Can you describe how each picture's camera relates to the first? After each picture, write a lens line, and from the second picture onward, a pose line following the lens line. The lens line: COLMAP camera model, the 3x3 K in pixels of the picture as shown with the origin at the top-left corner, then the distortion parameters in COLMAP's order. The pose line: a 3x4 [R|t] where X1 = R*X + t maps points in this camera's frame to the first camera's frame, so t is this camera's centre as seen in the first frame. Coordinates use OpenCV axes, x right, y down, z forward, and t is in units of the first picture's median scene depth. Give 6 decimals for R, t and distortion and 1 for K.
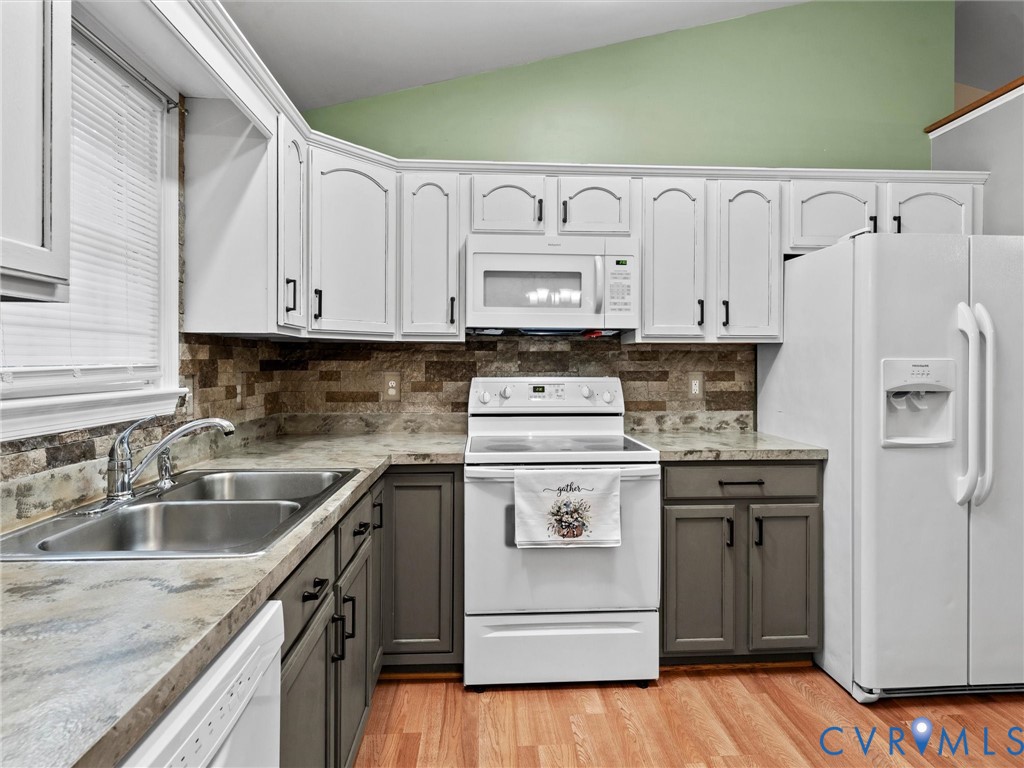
lens RADIAL K [[568.4, 0, 513.0], [0, 568.4, 365.1], [0, 0, 1]] dist [0.010370, 0.000654]
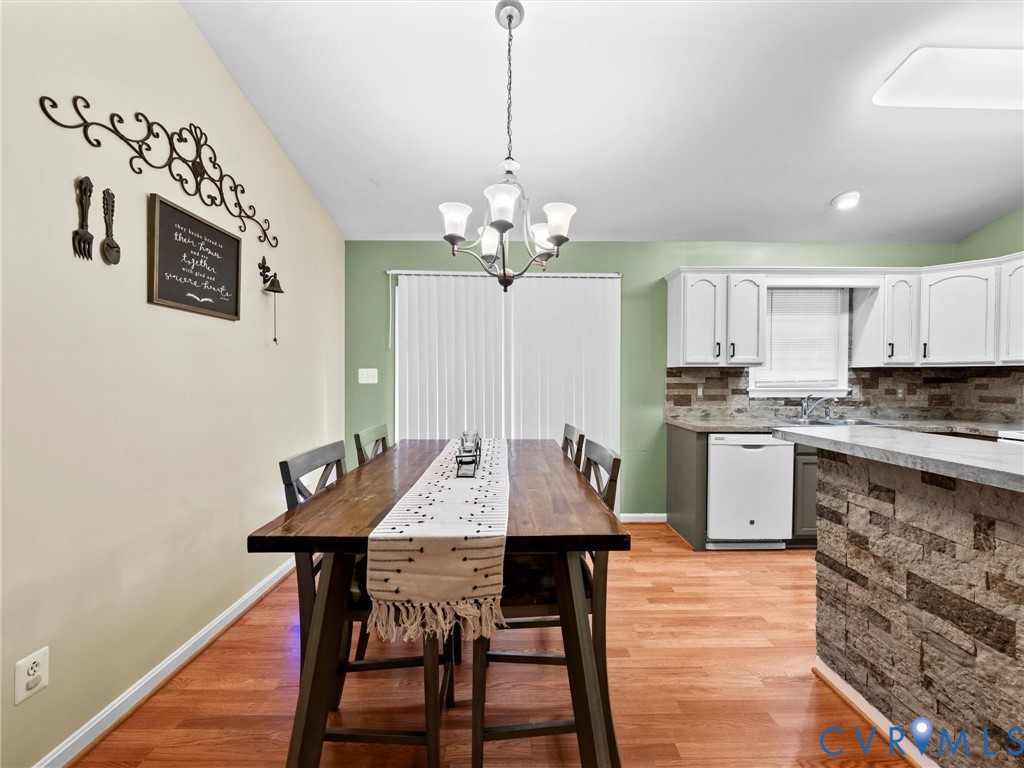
lens RADIAL K [[422.5, 0, 514.0], [0, 422.5, 384.0], [0, 0, 1]] dist [-0.009881, 0.002749]
pose [[-0.053706, 0.013528, -0.998465, 1.212773], [-0.003858, 0.999898, 0.013755, -0.000724], [0.998549, 0.004590, -0.053648, -0.388147]]
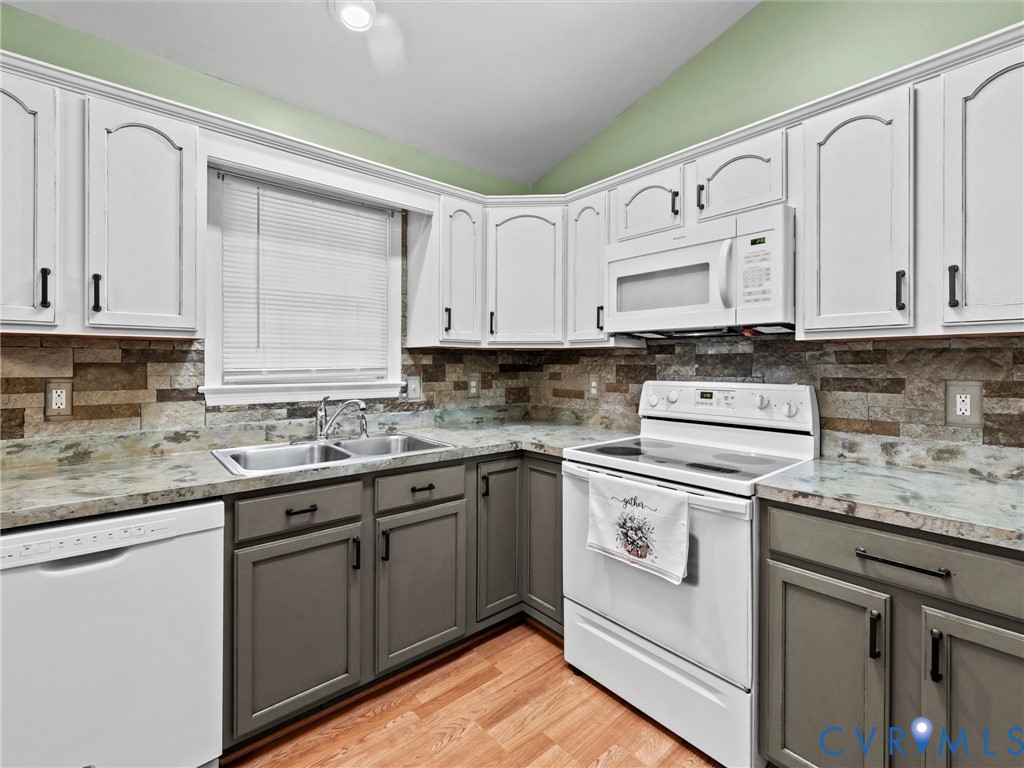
lens RADIAL K [[460.1, 0, 516.0], [0, 460.1, 364.7], [0, 0, 1]] dist [0.002647, -0.000963]
pose [[0.608110, -0.001031, -0.793852, 0.543133], [-0.003334, 0.999987, -0.003852, -0.003708], [0.793846, 0.004989, 0.608099, 0.368996]]
